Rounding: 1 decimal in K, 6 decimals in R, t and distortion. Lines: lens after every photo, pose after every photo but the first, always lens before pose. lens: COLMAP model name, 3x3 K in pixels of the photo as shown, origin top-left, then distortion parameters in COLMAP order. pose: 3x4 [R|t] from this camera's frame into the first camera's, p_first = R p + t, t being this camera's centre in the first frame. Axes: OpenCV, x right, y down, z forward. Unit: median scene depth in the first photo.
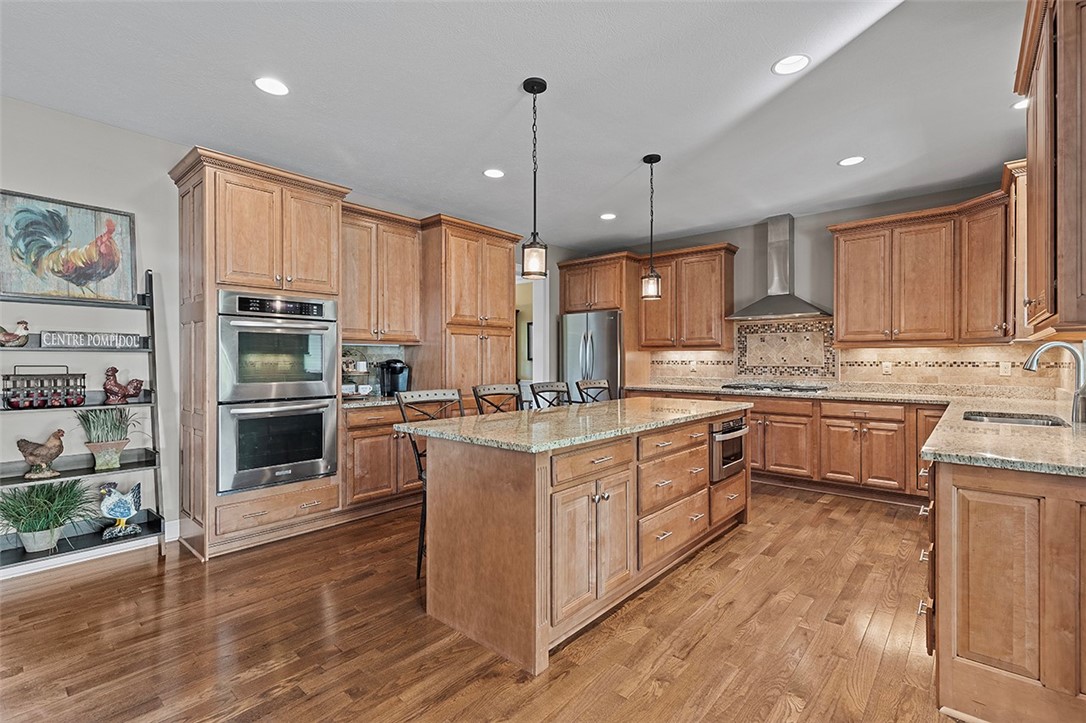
lens RADIAL K [[490.2, 0, 545.8], [0, 490.2, 362.1], [0, 0, 1]] dist [0.009767, -0.001673]
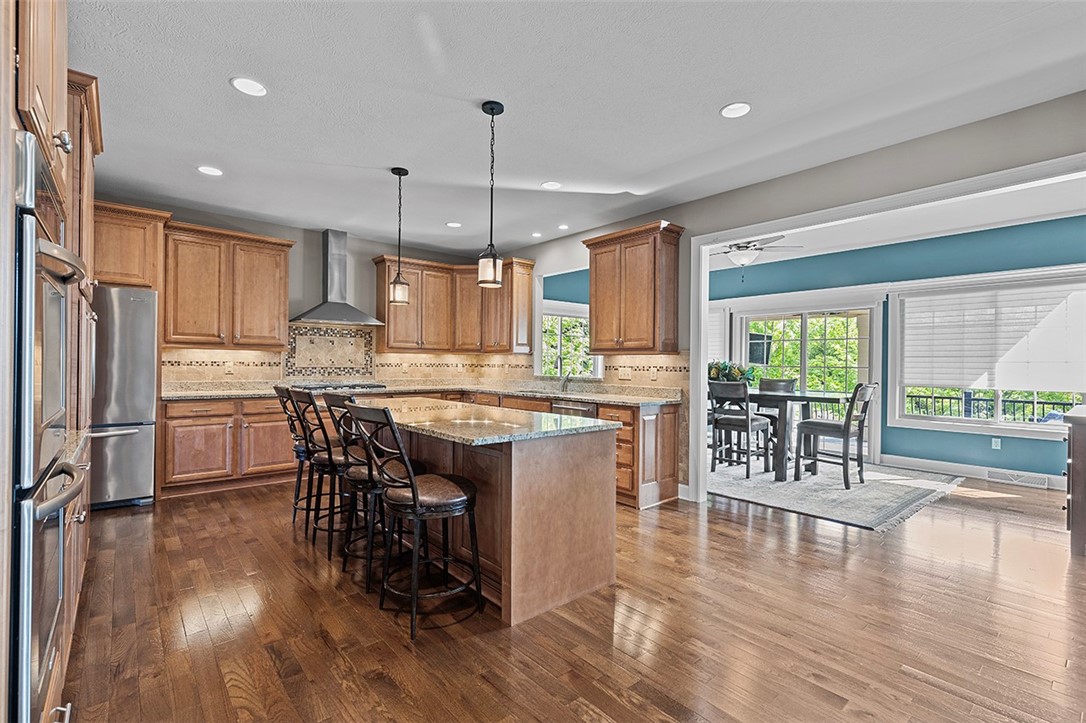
lens RADIAL K [[490.2, 0, 550.5], [0, 490.2, 365.1], [0, 0, 1]] dist [0.009767, -0.001673]
pose [[0.143926, -0.001212, 0.989588, -0.707165], [-0.004453, 0.999988, 0.001873, -0.000669], [-0.989578, -0.004677, 0.143919, 0.472942]]
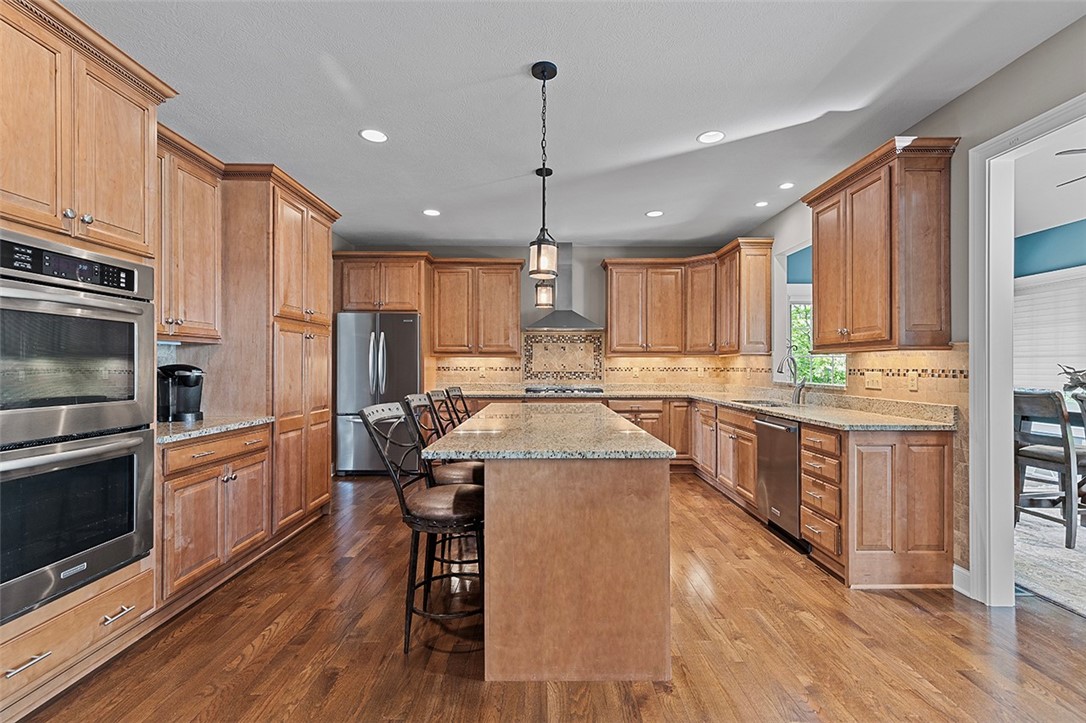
lens RADIAL K [[490.2, 0, 547.8], [0, 490.2, 366.4], [0, 0, 1]] dist [0.009767, -0.001673]
pose [[0.750353, 0.001212, 0.661036, -0.417437], [0.002245, 0.999988, -0.004381, 0.001158], [-0.661033, 0.004771, 0.750342, 0.197222]]
